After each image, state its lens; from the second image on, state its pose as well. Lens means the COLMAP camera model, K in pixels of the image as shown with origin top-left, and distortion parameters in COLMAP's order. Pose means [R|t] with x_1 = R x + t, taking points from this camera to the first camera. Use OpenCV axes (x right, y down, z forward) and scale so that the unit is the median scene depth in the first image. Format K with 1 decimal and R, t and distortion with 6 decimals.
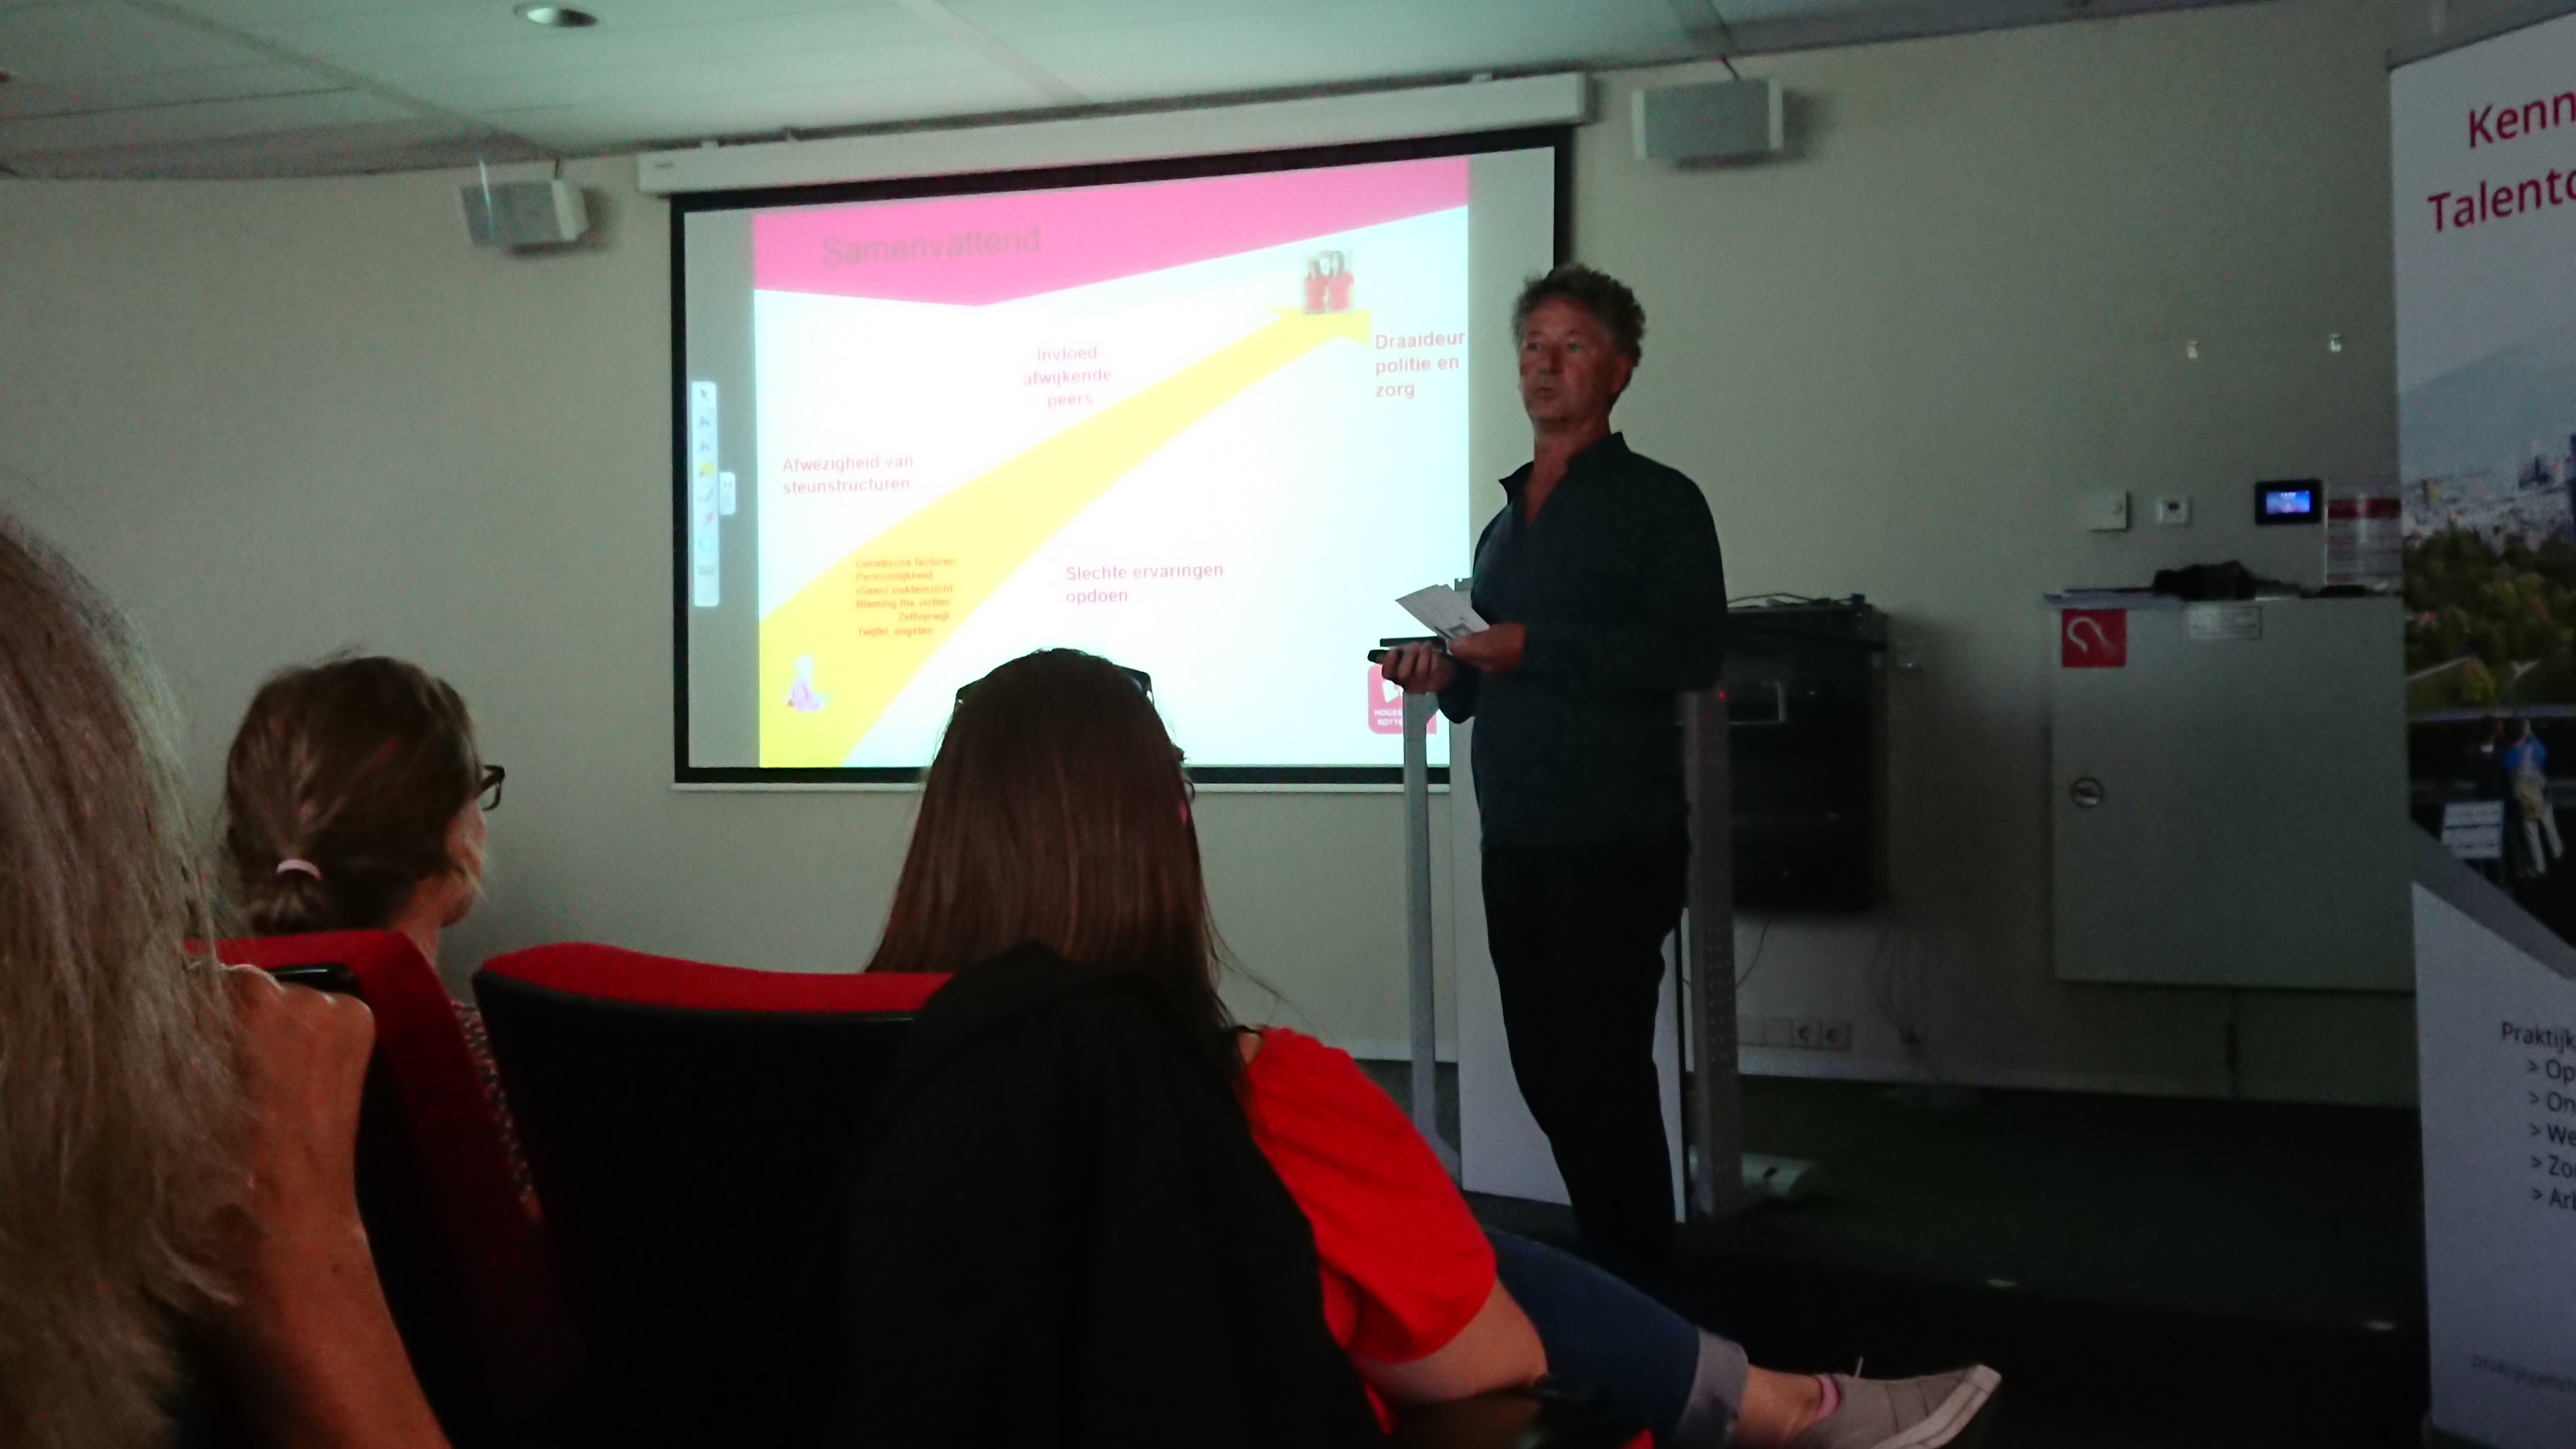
lens RADIAL K [[2571.7, 0, 1217.3], [0, 2571.7, 728.0], [0, 0, 1]] dist [0.214841, -0.284462]
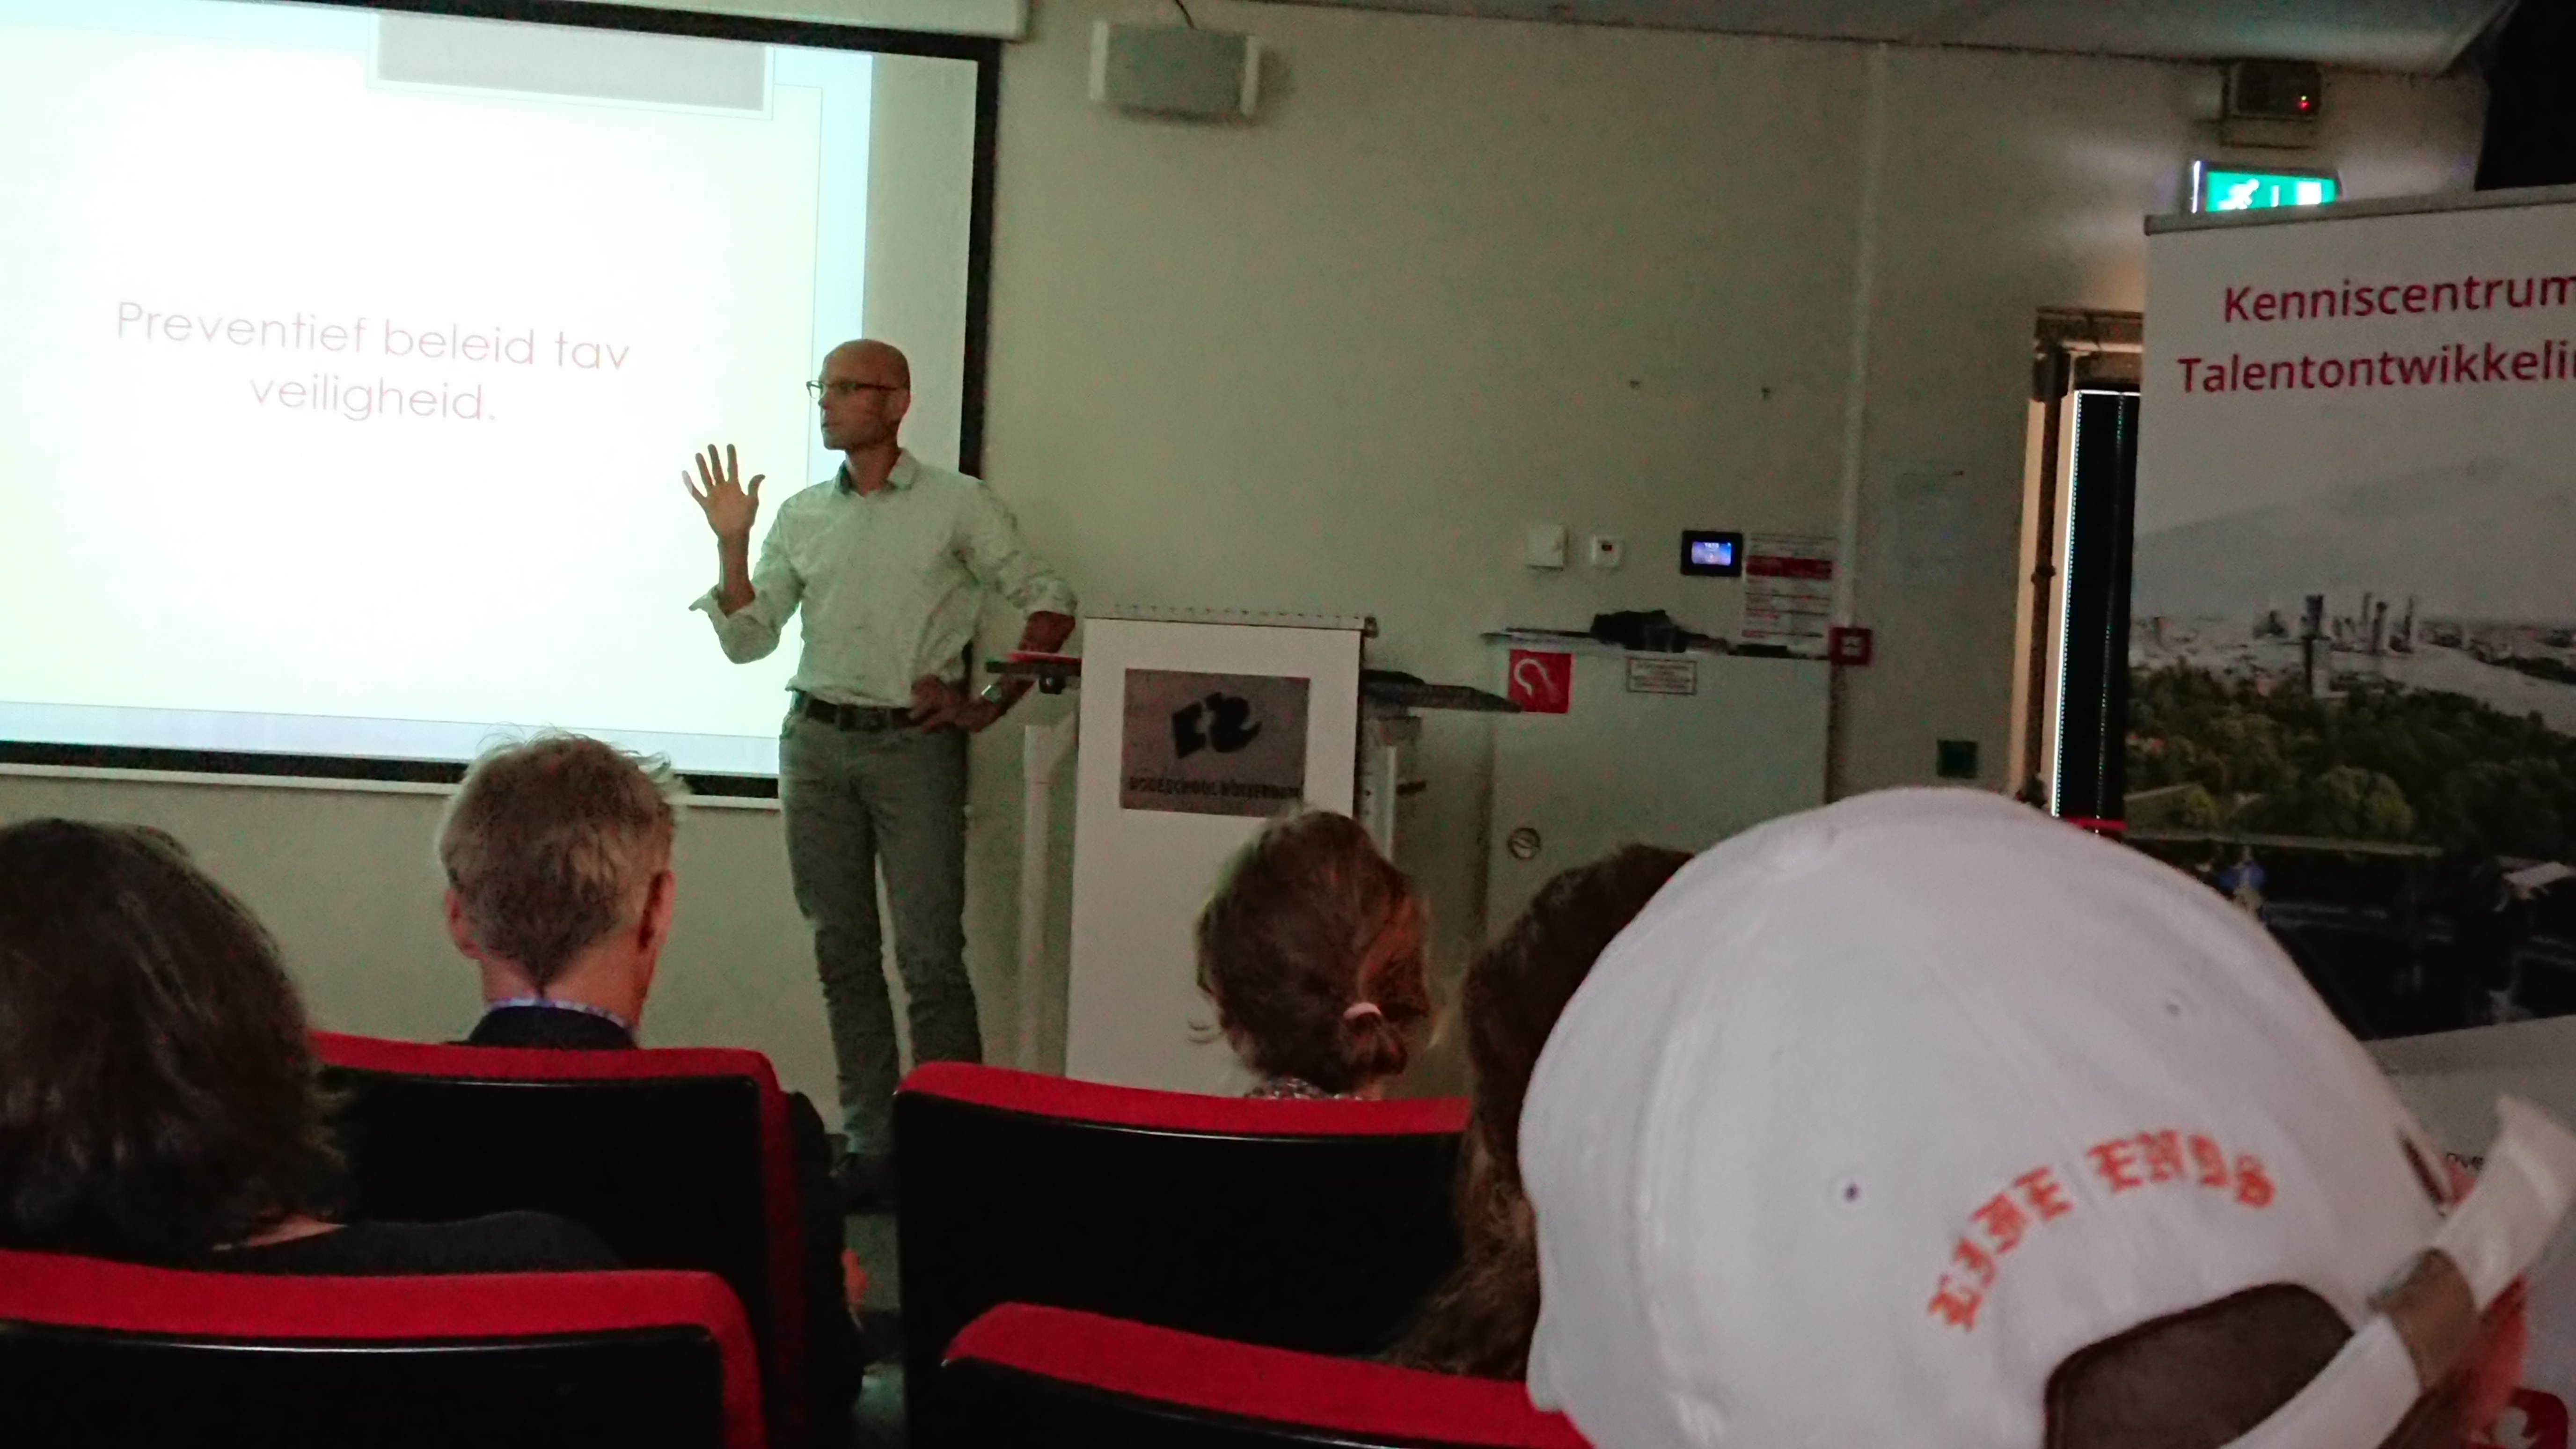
lens RADIAL K [[3386.0, 0, 1288.0], [0, 3386.0, 724.5], [0, 0, 1]] dist [0.239715, -0.050529]
pose [[0.903851, 0.049882, 0.424929, -0.467043], [-0.058610, 0.998253, 0.007482, -0.039567], [-0.423813, -0.031668, 0.905196, -0.126173]]
